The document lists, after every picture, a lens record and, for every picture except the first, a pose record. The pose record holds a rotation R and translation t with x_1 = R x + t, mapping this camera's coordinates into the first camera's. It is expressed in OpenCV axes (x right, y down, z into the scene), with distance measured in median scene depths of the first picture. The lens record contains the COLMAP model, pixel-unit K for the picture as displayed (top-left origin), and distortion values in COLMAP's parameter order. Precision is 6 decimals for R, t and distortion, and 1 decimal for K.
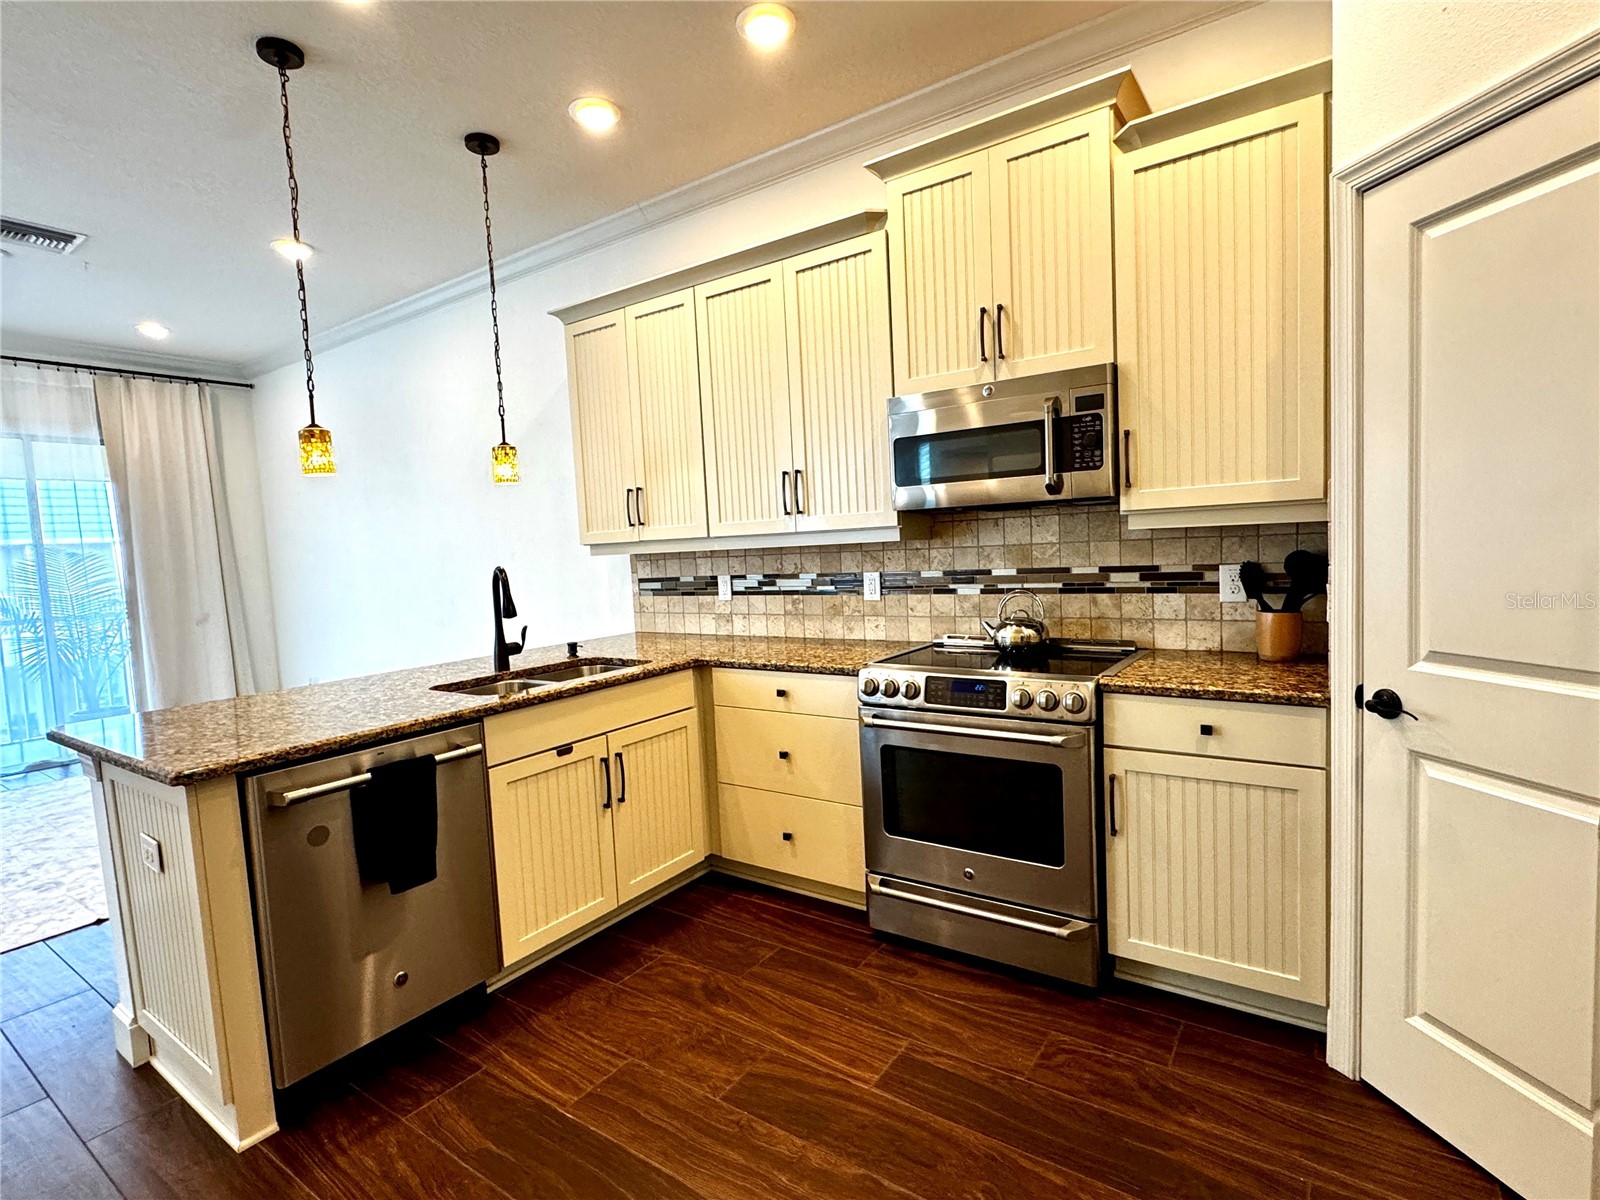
lens RADIAL K [[778.2, 0, 794.7], [0, 778.2, 601.5], [0, 0, 1]] dist [-0.013793, 0.001863]
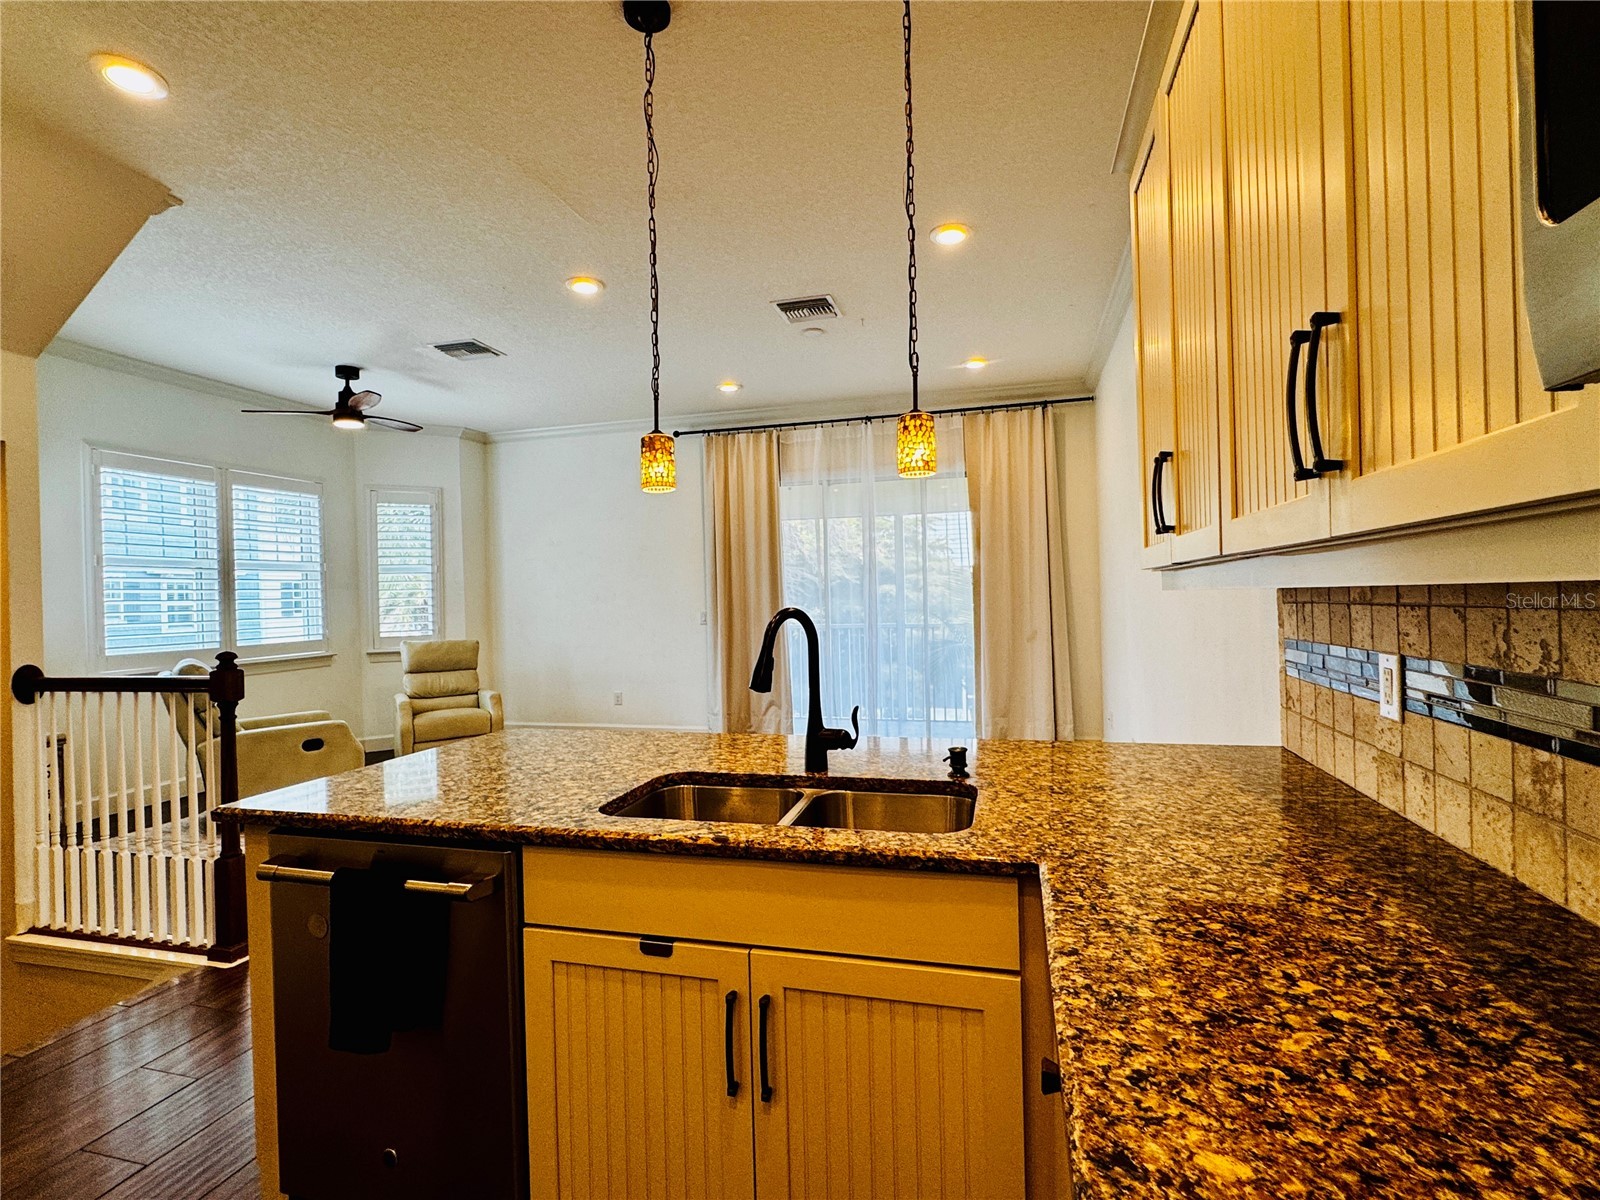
lens RADIAL K [[778.2, 0, 803.5], [0, 778.2, 602.8], [0, 0, 1]] dist [-0.013793, 0.001863]
pose [[0.331363, 0.046357, -0.942364, 0.196309], [-0.061704, 0.997719, 0.027383, -0.059680], [0.941484, 0.049074, 0.333467, 0.704026]]
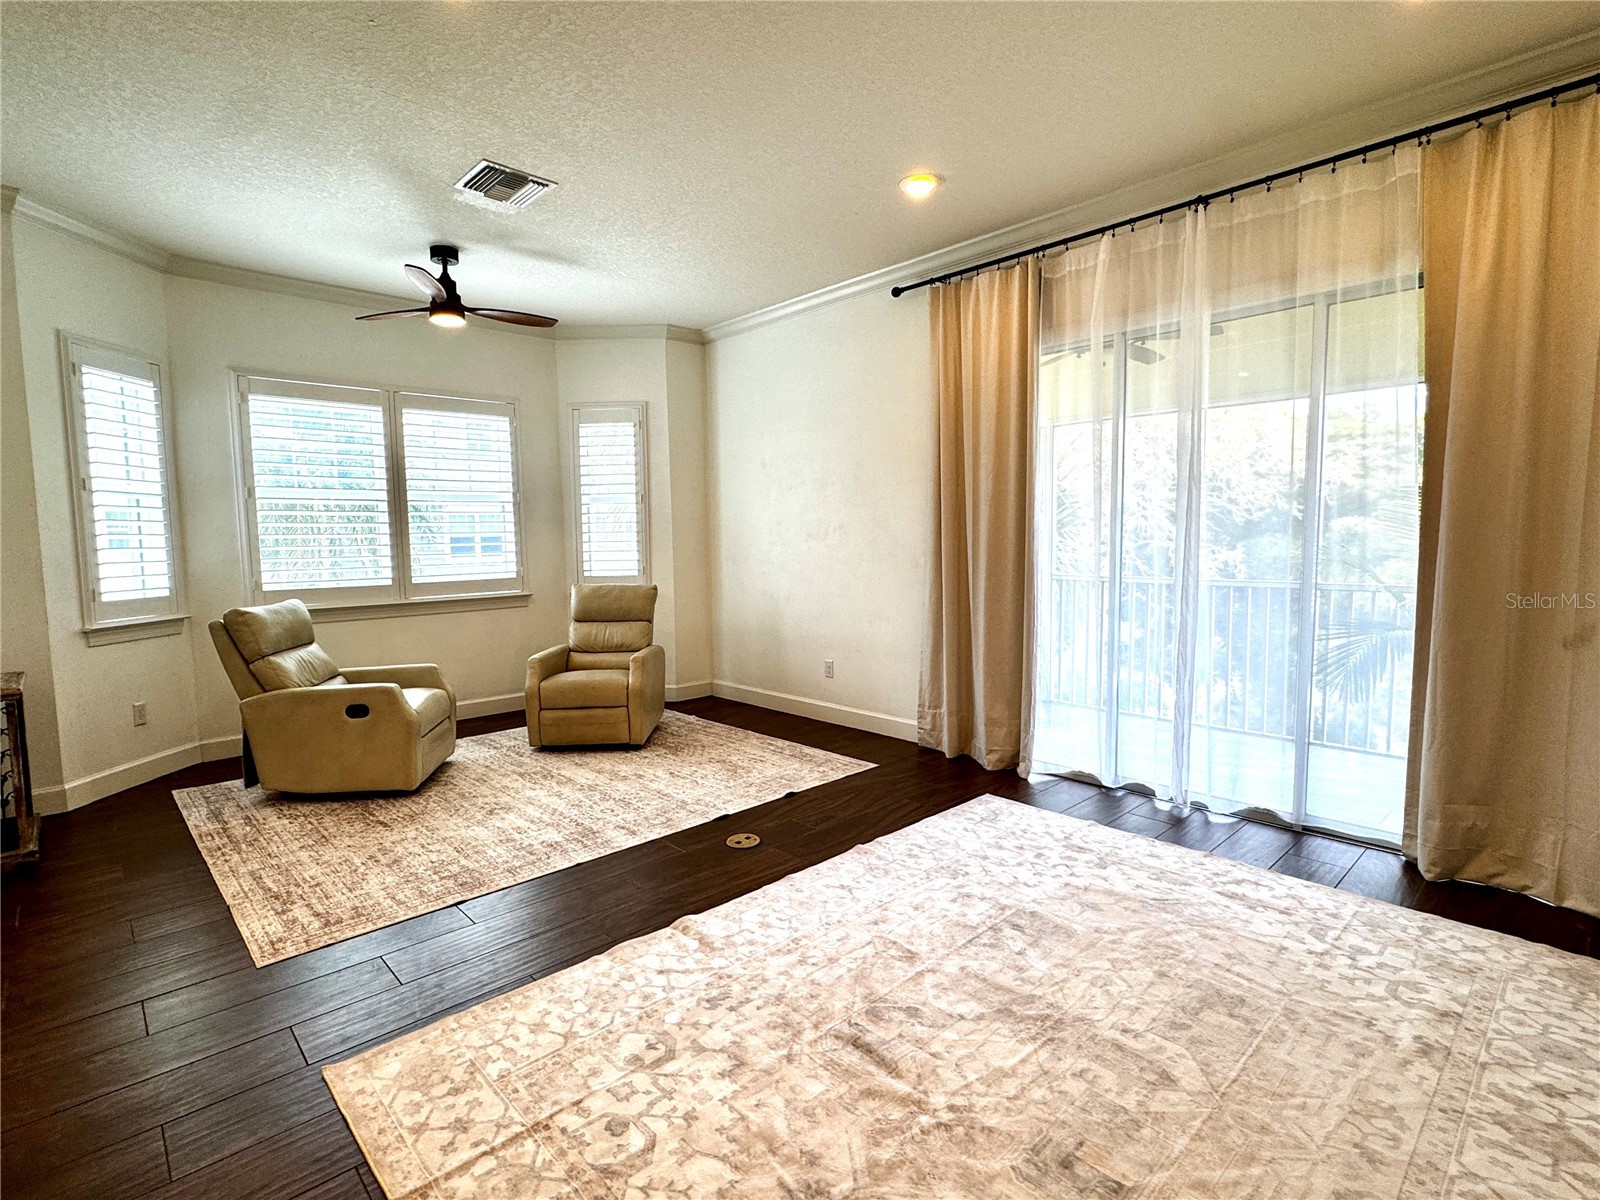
lens RADIAL K [[778.2, 0, 791.4], [0, 778.2, 603.4], [0, 0, 1]] dist [-0.013793, 0.001863]
pose [[-0.211795, 0.131233, -0.968463, -0.470299], [-0.049437, 0.988236, 0.144724, -0.071942], [0.976063, 0.078530, -0.202816, 1.235337]]
